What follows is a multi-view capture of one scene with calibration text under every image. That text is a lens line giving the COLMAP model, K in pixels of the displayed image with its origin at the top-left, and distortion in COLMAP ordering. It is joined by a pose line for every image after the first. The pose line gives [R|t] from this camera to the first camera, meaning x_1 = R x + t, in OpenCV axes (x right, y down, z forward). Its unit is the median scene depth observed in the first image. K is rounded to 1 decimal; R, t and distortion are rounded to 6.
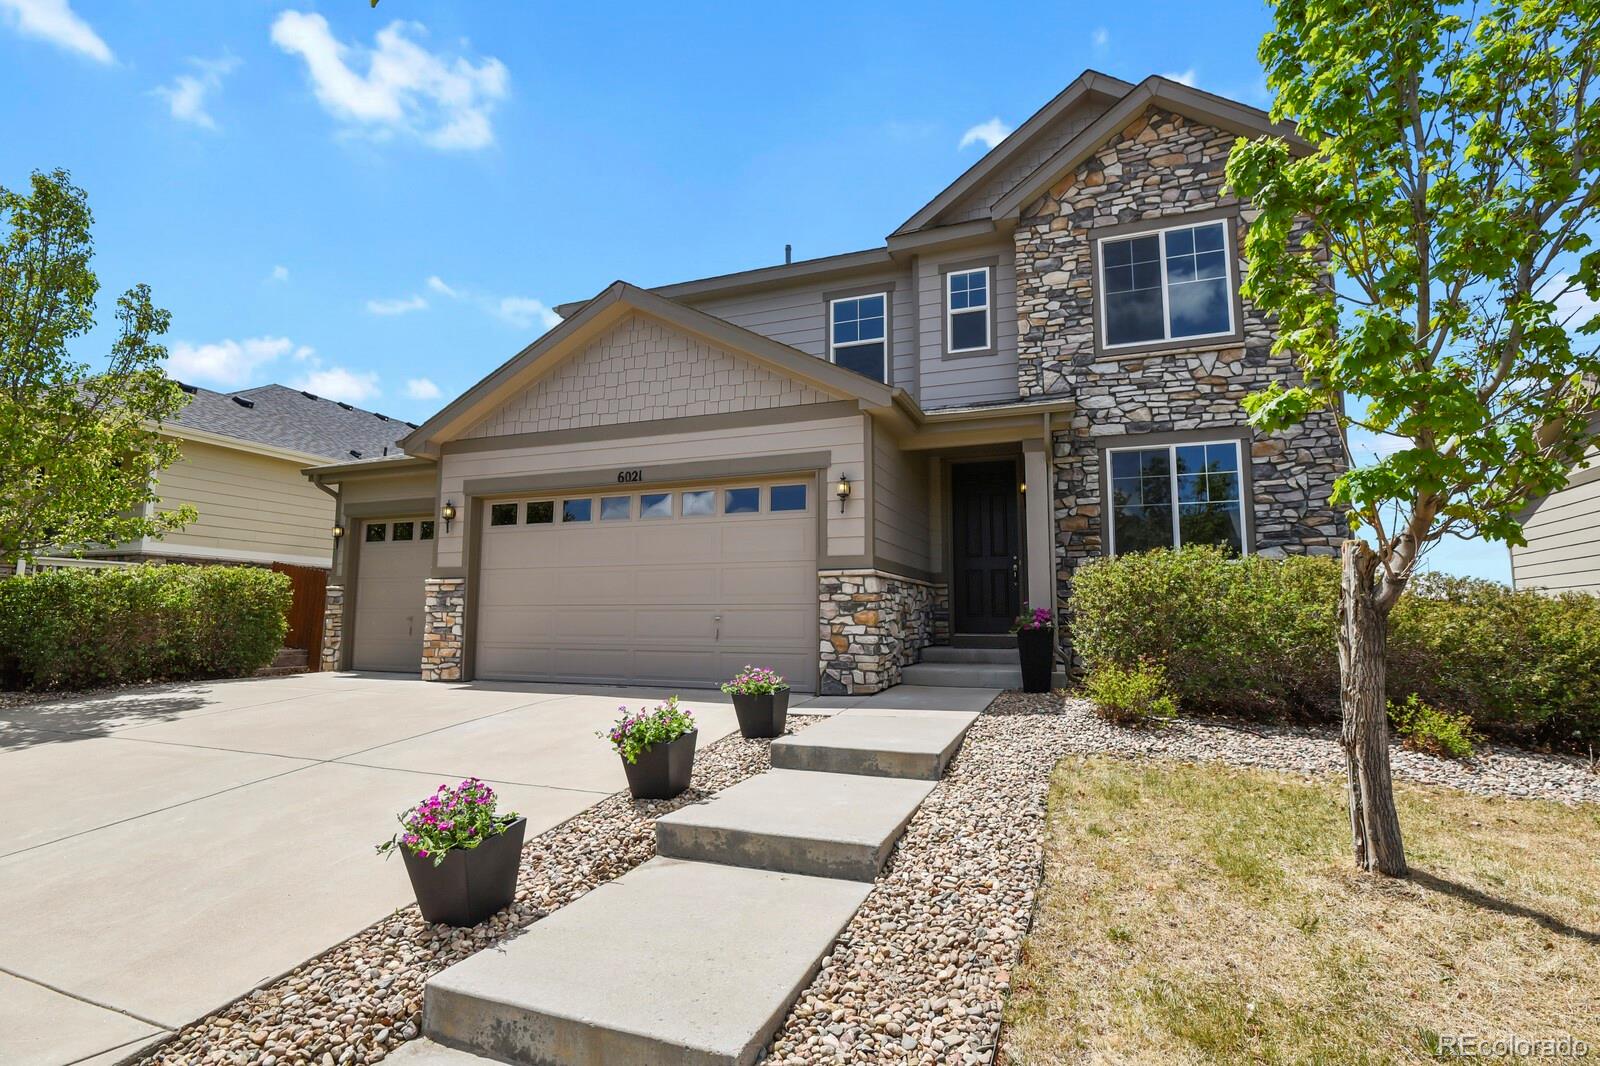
lens RADIAL K [[778.2, 0, 806.0], [0, 778.2, 539.4], [0, 0, 1]] dist [-0.008969, -0.005752]
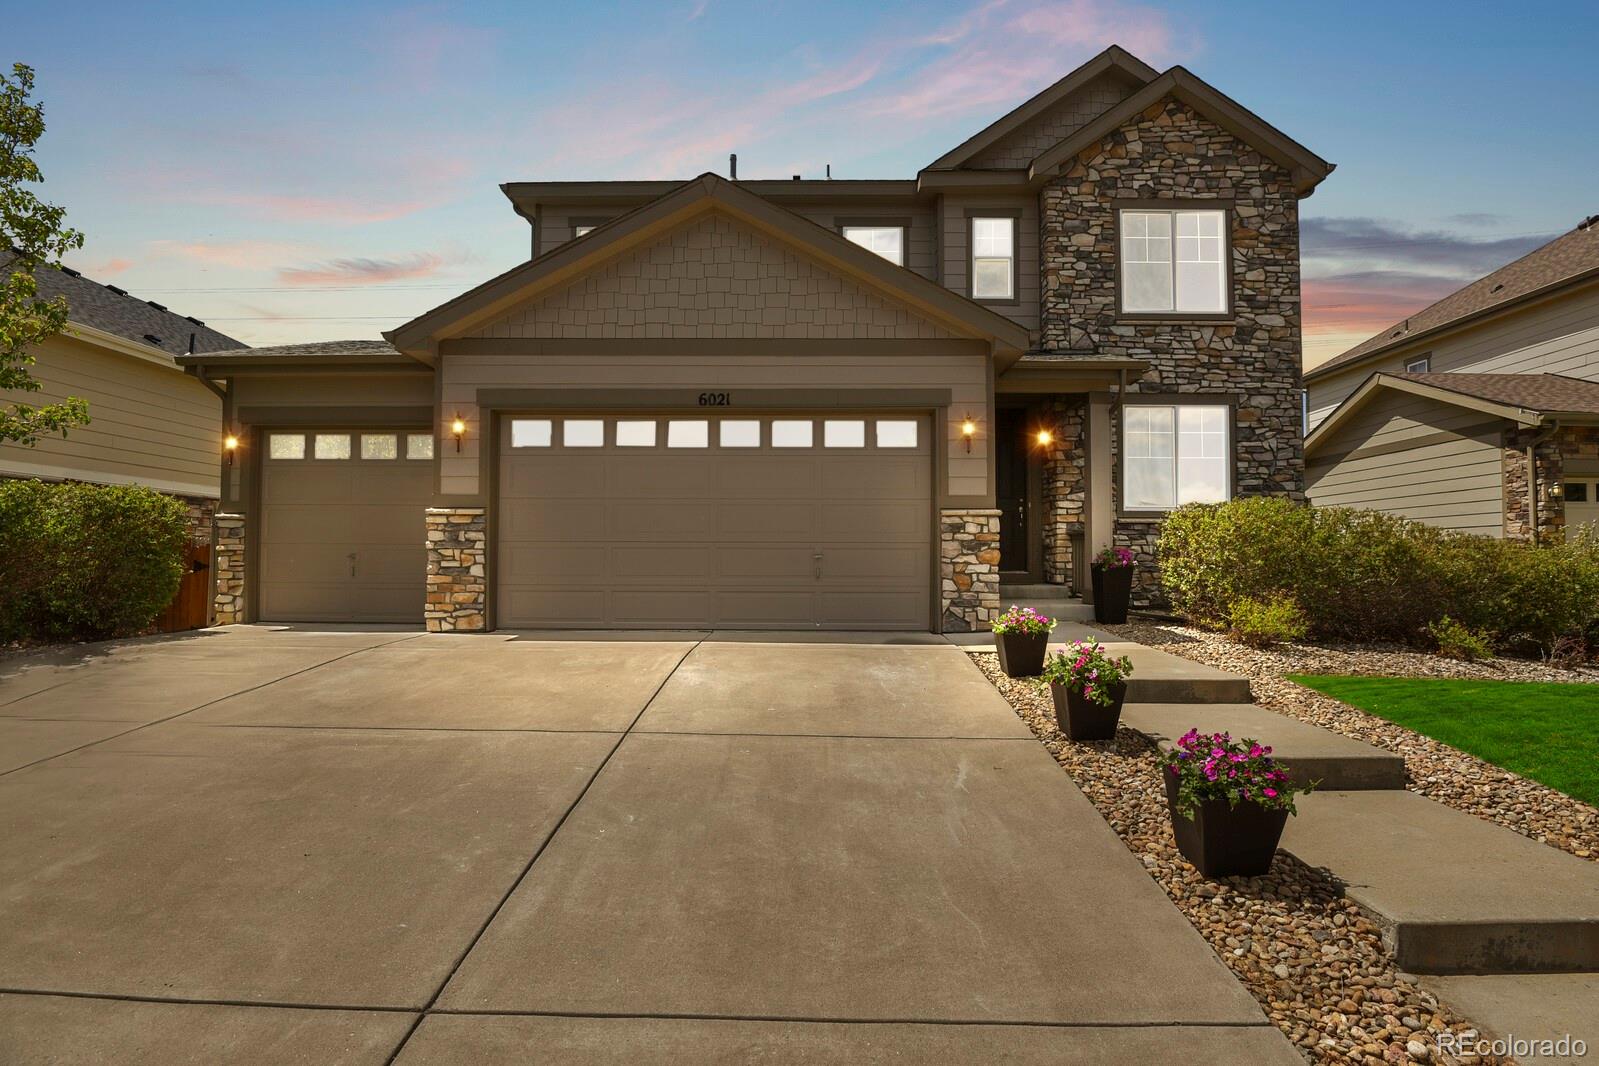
lens RADIAL K [[783.9, 0, 805.9], [0, 783.9, 539.7], [0, 0, 1]] dist [-0.021694, -0.005001]
pose [[0.936101, 0.008203, 0.351635, -0.426674], [-0.037298, 0.996406, 0.076048, 0.007428], [-0.349748, -0.084304, 0.933043, 0.102988]]
